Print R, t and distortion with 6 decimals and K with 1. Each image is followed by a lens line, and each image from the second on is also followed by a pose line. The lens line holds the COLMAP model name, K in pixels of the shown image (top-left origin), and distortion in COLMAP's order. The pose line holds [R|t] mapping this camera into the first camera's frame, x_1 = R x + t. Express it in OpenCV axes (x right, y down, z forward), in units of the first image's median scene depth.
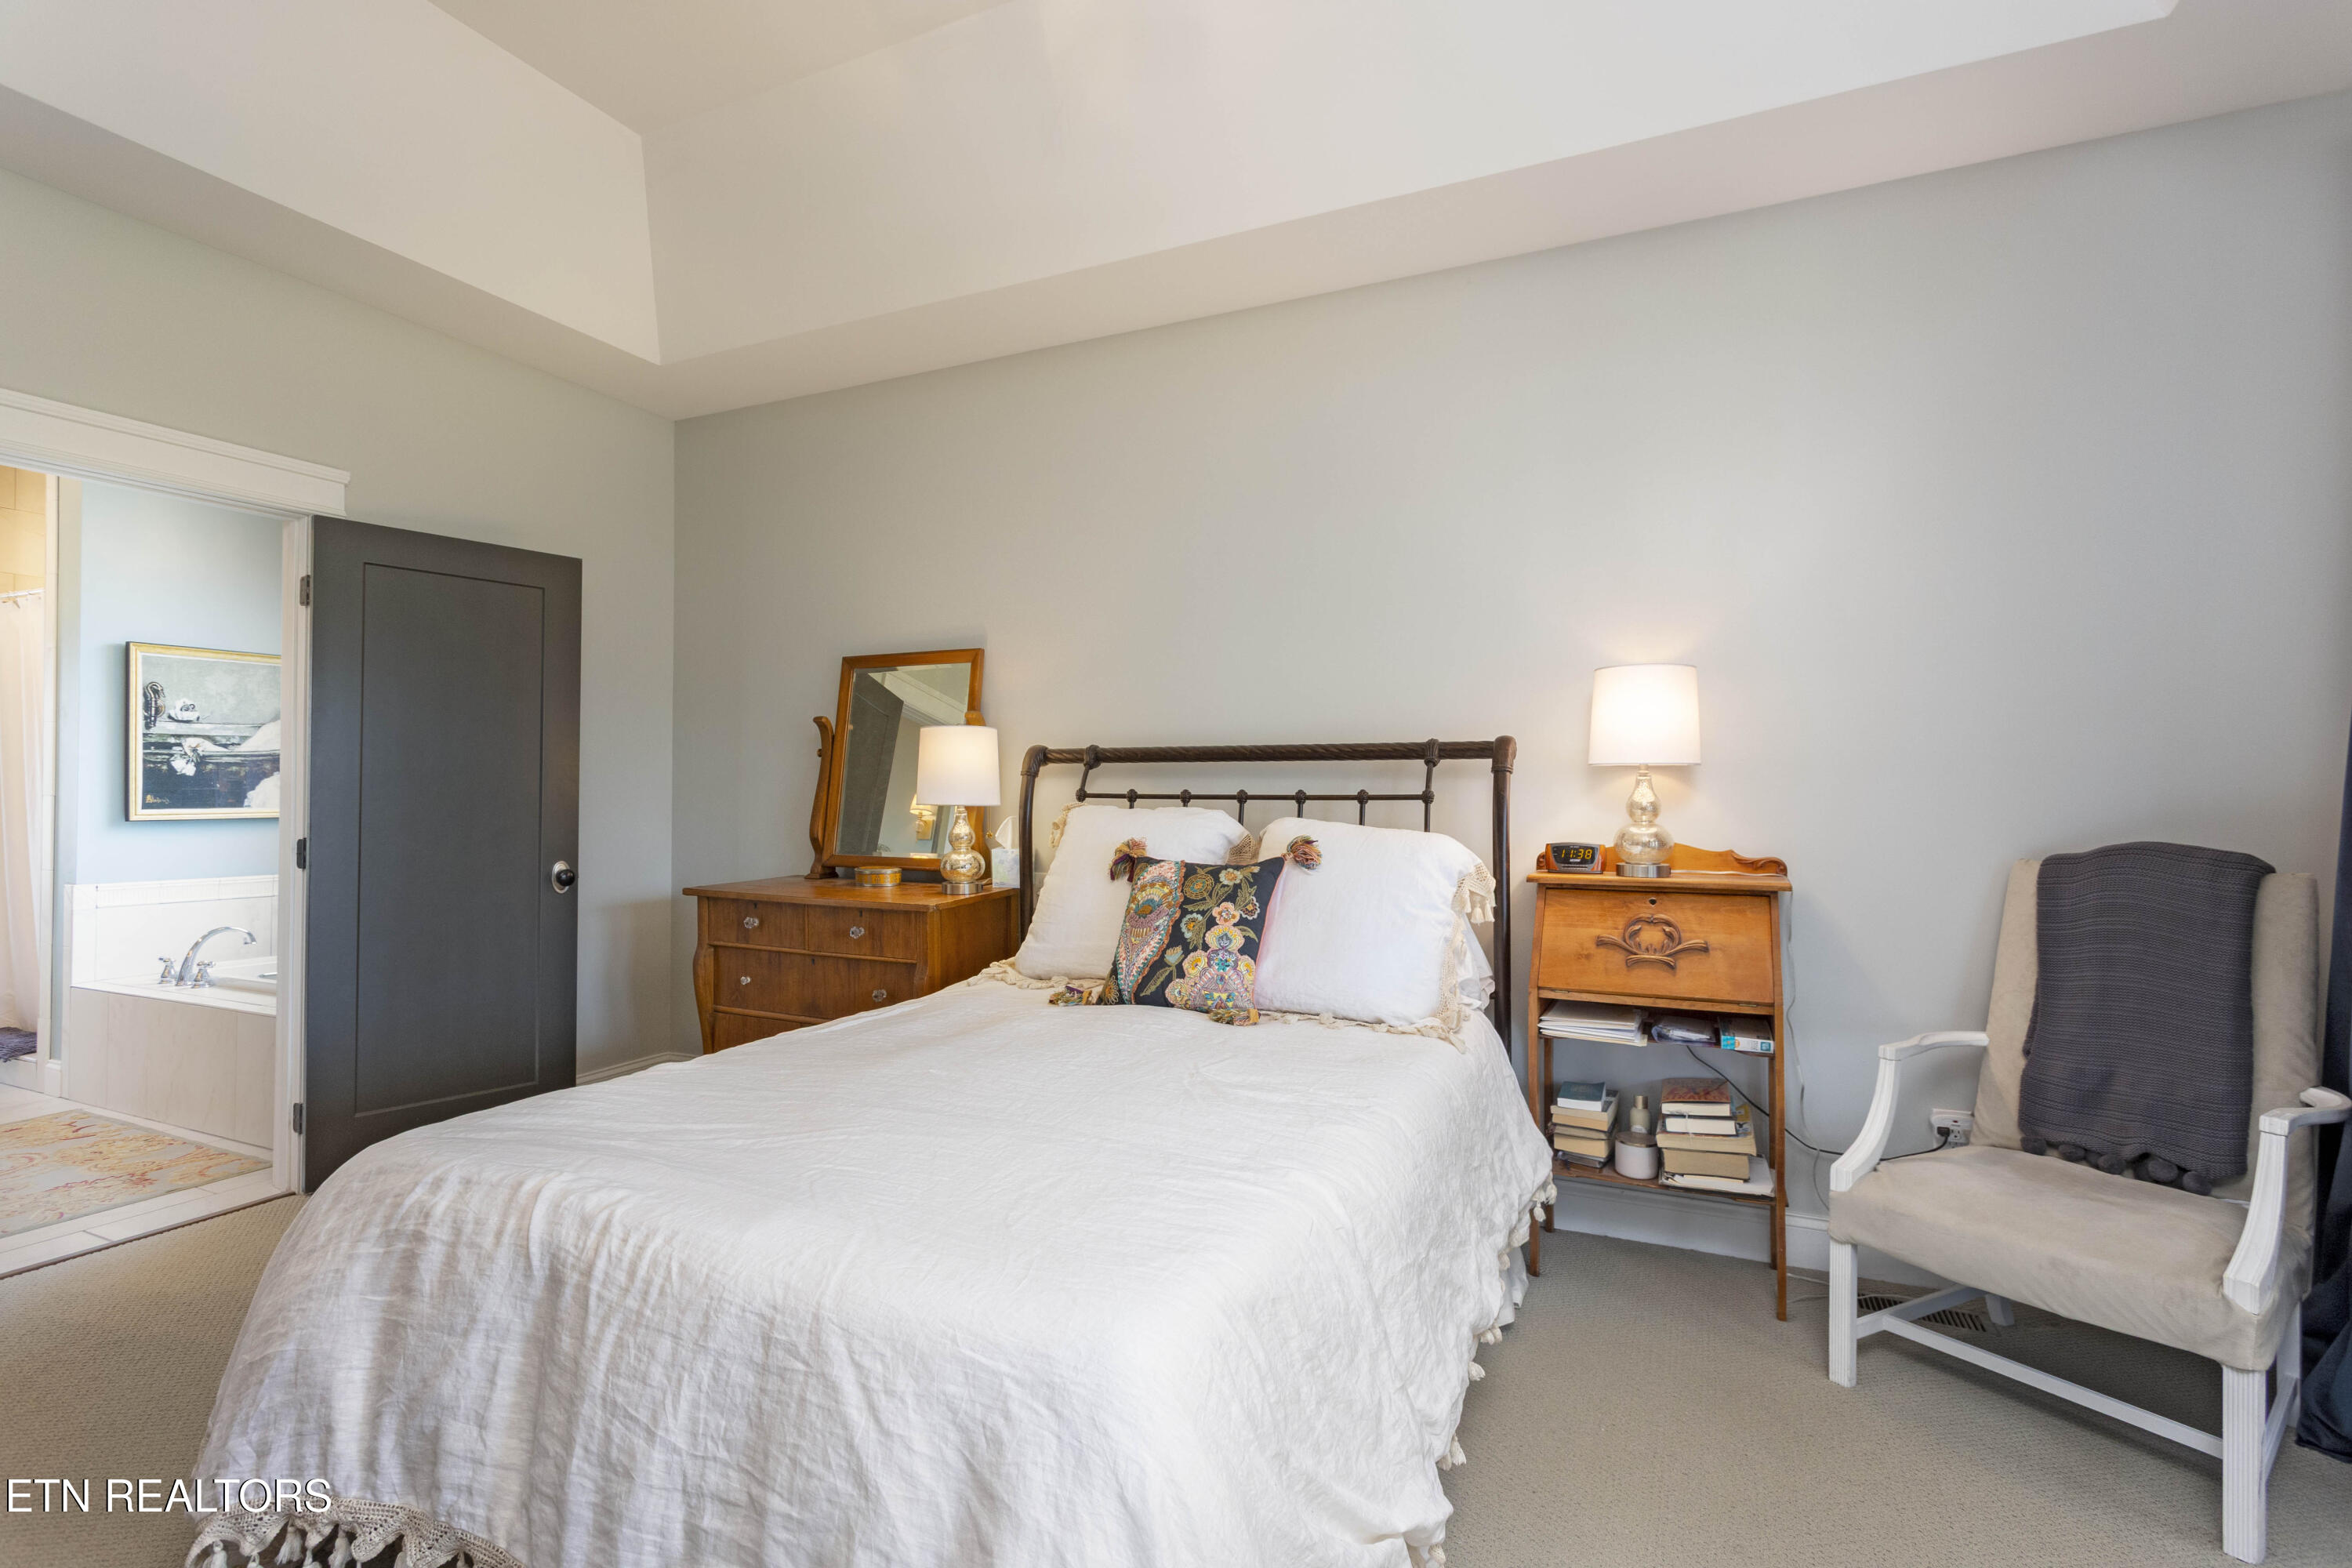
lens RADIAL K [[1091.5, 0, 1068.8], [0, 1091.5, 785.3], [0, 0, 1]] dist [0.002077, 0.000124]
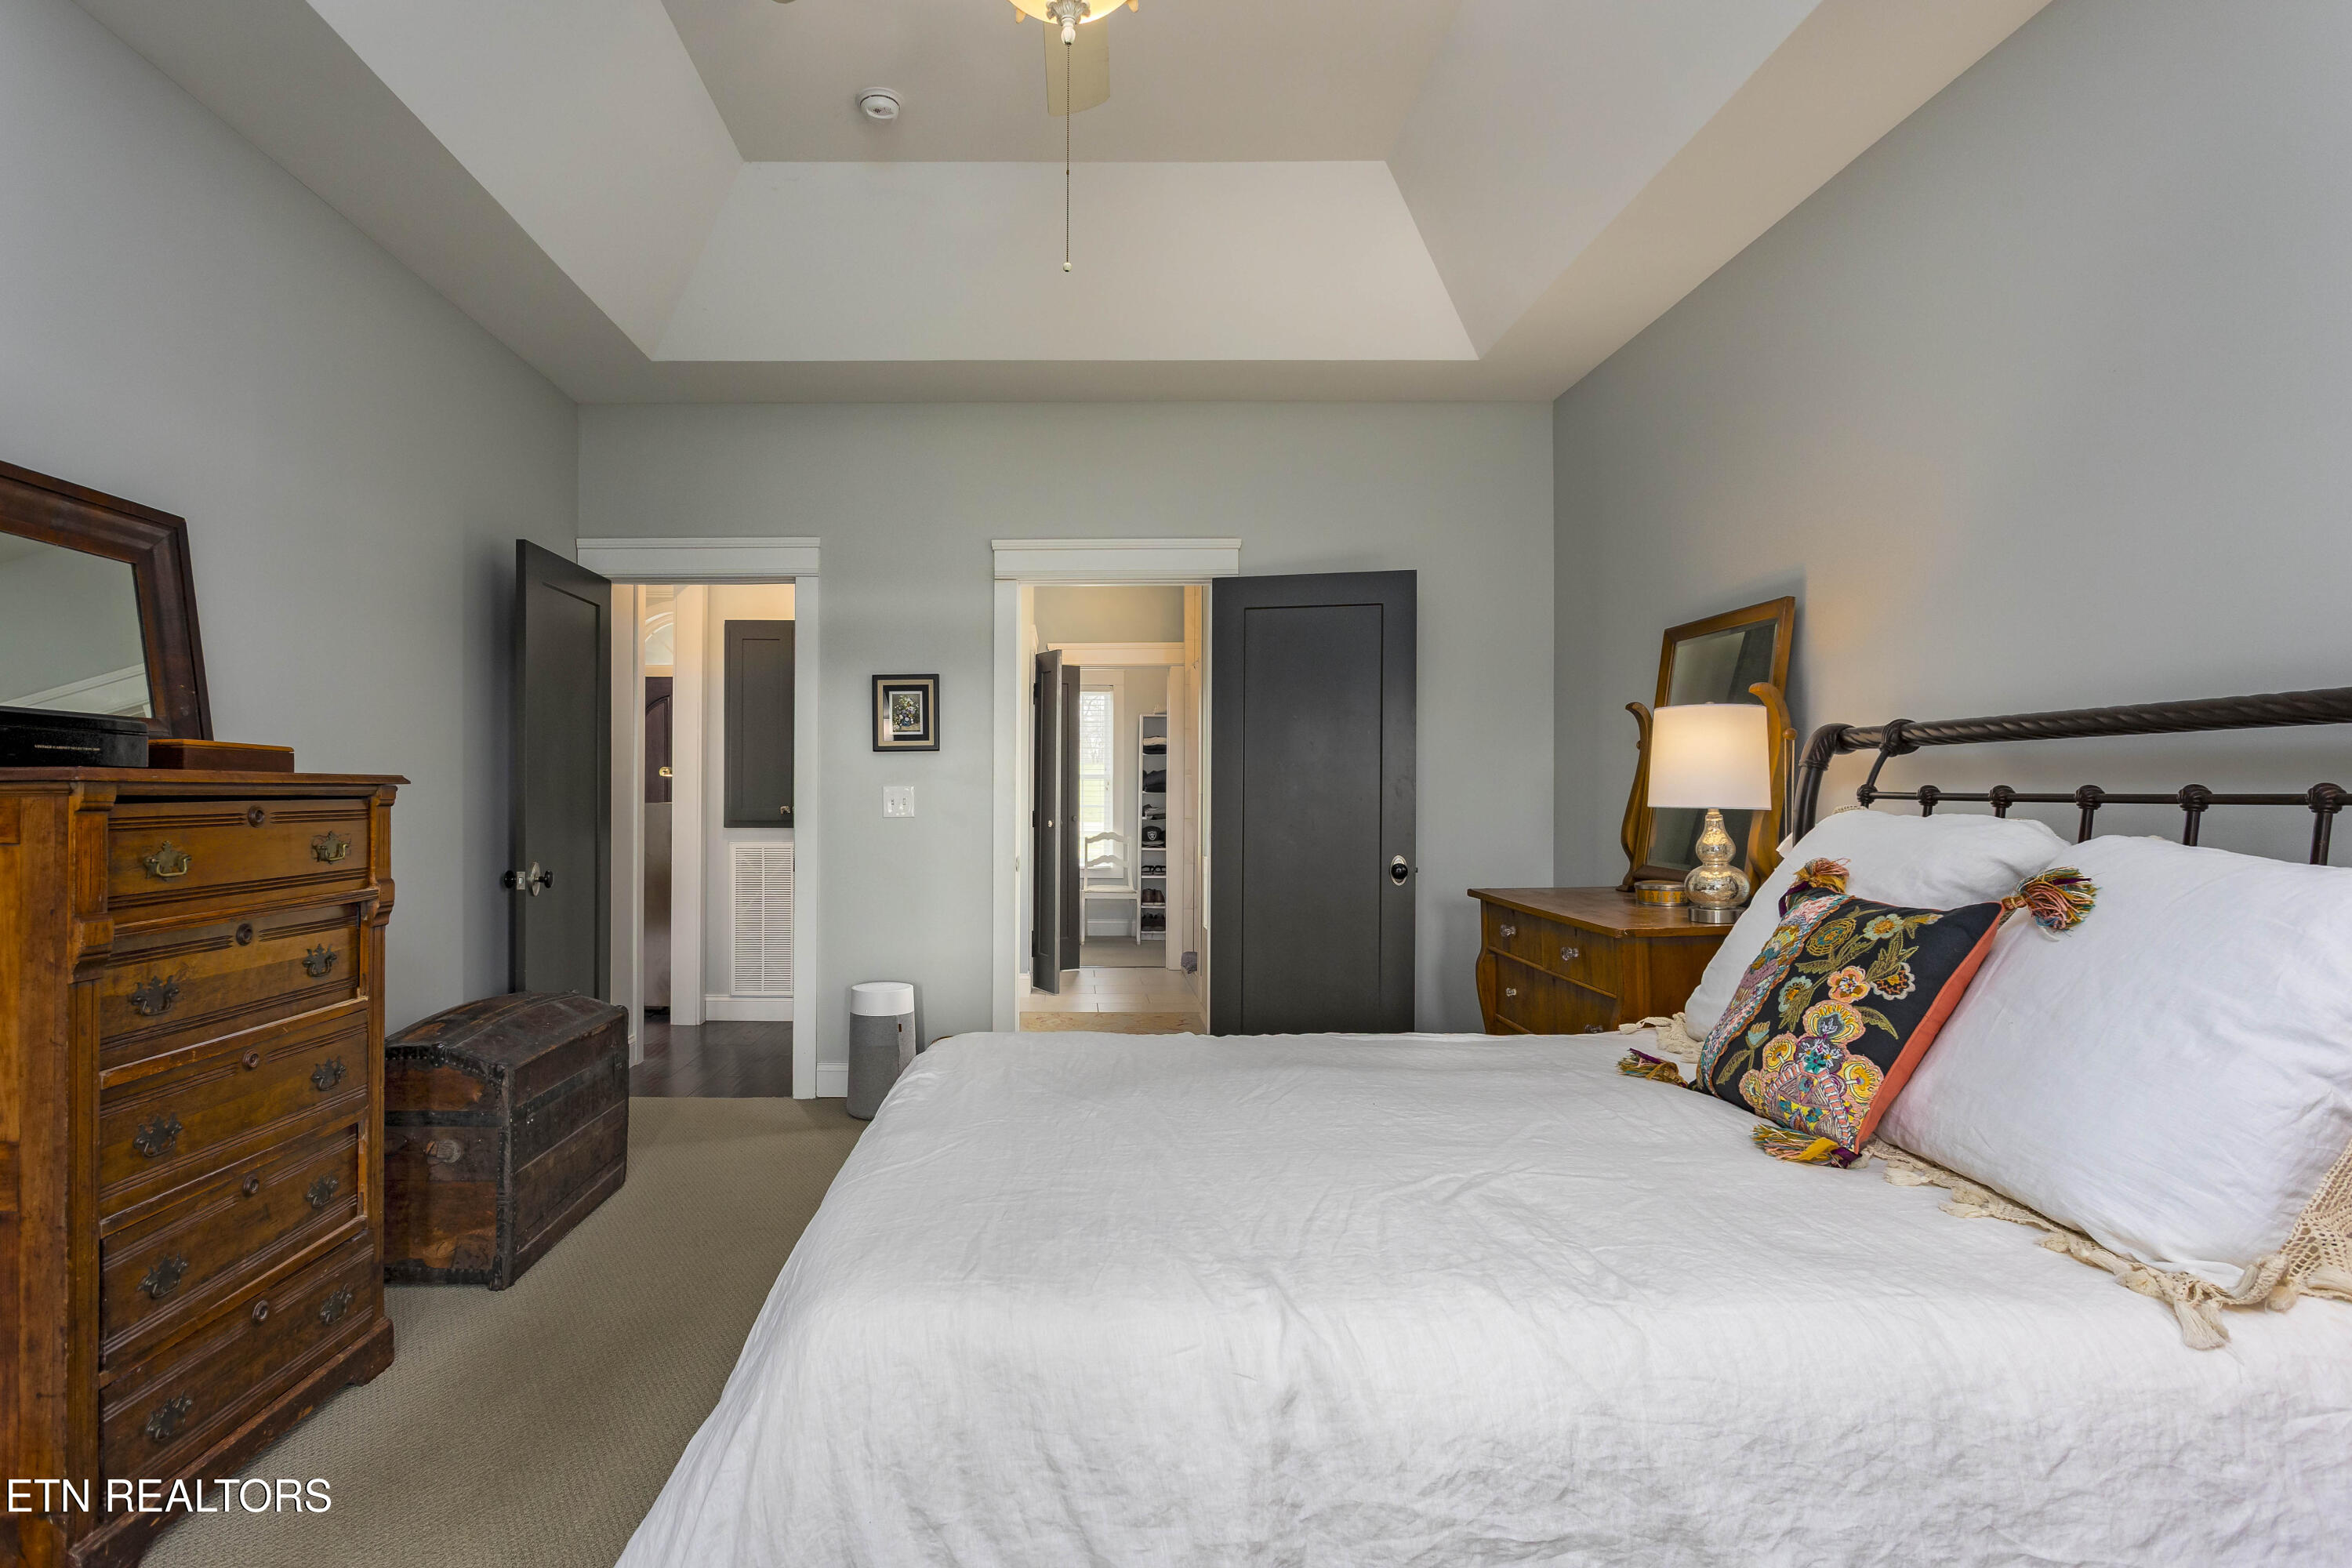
lens RADIAL K [[1091.5, 0, 1068.8], [0, 1091.5, 785.3], [0, 0, 1]] dist [0.002077, 0.000124]
pose [[0.466796, -0.006190, -0.884343, 0.483475], [0.005705, 0.999976, -0.003988, 0.003868], [0.884347, -0.003184, 0.466820, 0.311057]]
